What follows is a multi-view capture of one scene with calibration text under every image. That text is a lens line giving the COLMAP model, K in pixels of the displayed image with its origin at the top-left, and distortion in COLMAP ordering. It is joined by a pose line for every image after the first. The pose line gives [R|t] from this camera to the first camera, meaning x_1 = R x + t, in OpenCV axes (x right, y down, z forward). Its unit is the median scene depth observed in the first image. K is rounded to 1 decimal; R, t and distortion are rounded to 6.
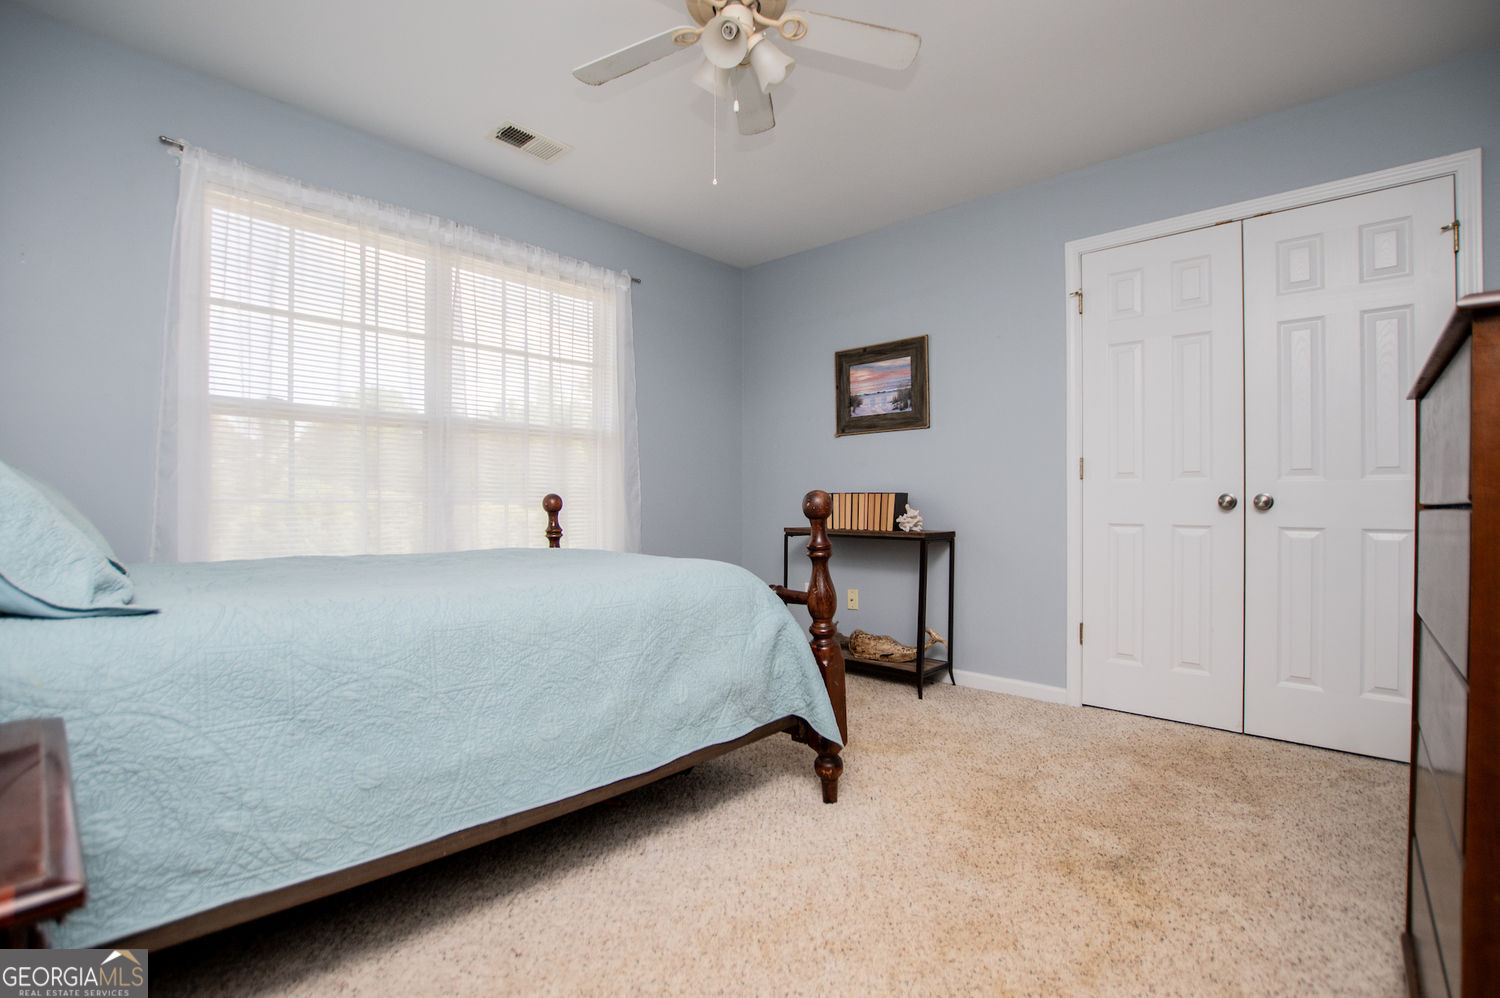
lens RADIAL K [[658.2, 0, 768.7], [0, 658.2, 506.1], [0, 0, 1]] dist [-0.022714, 0.000694]
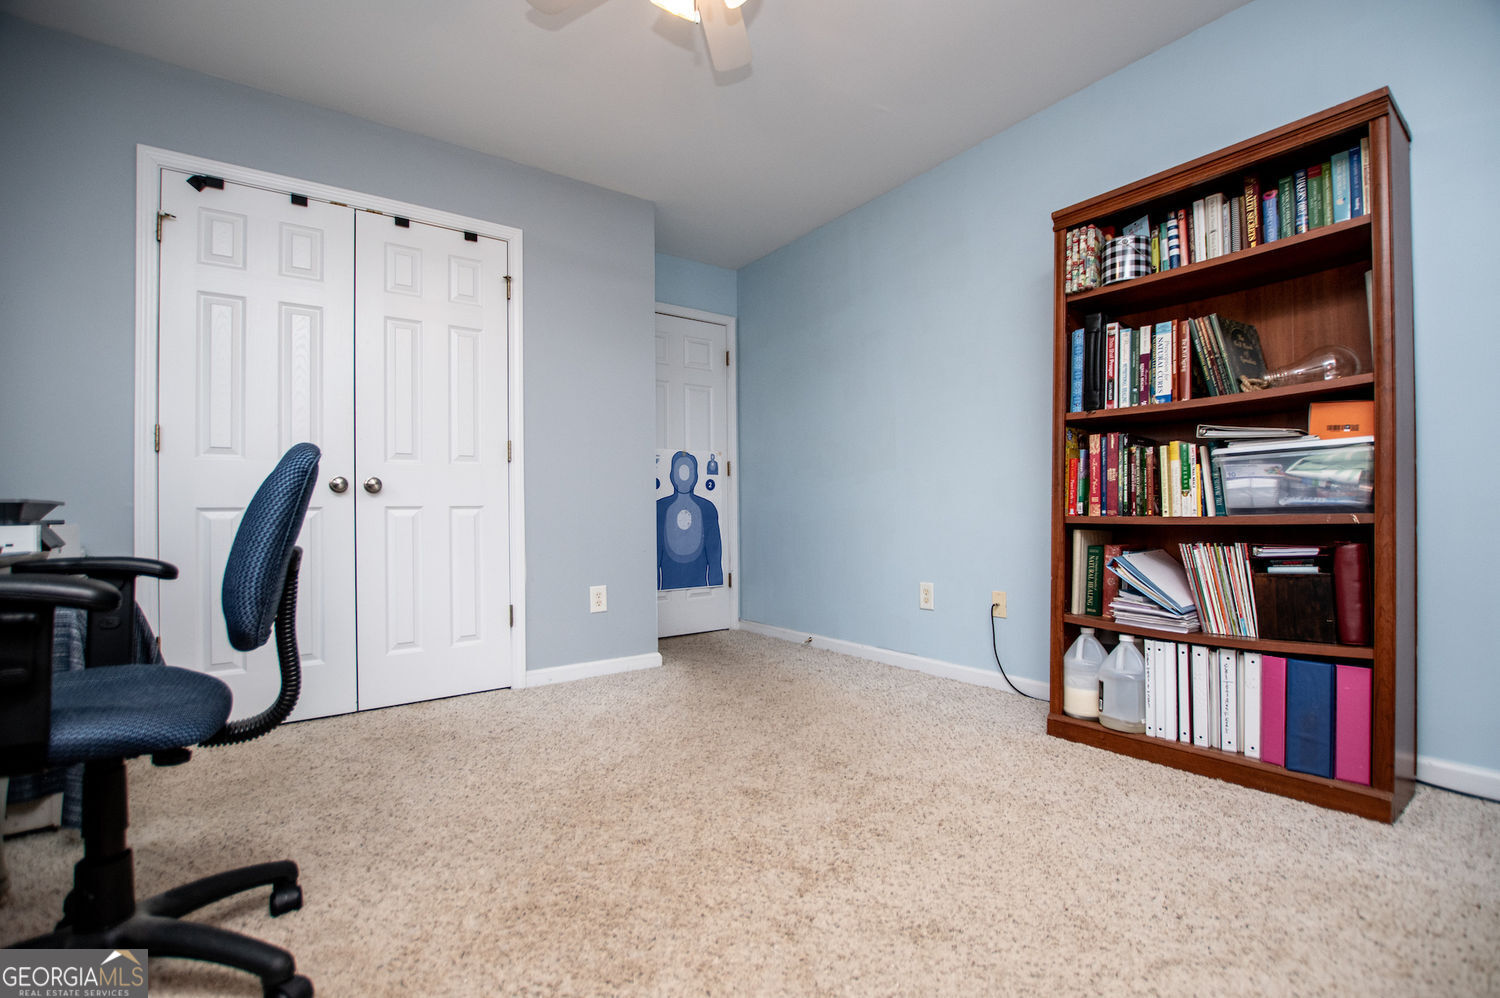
lens RADIAL K [[690.1, 0, 752.5], [0, 690.1, 485.3], [0, 0, 1]] dist [-0.027645, 0.000021]
pose [[0.221859, 0.003183, 0.975074, -0.173689], [-0.001715, 0.999994, -0.002875, -0.001398], [-0.975077, -0.001034, 0.221863, 0.151836]]
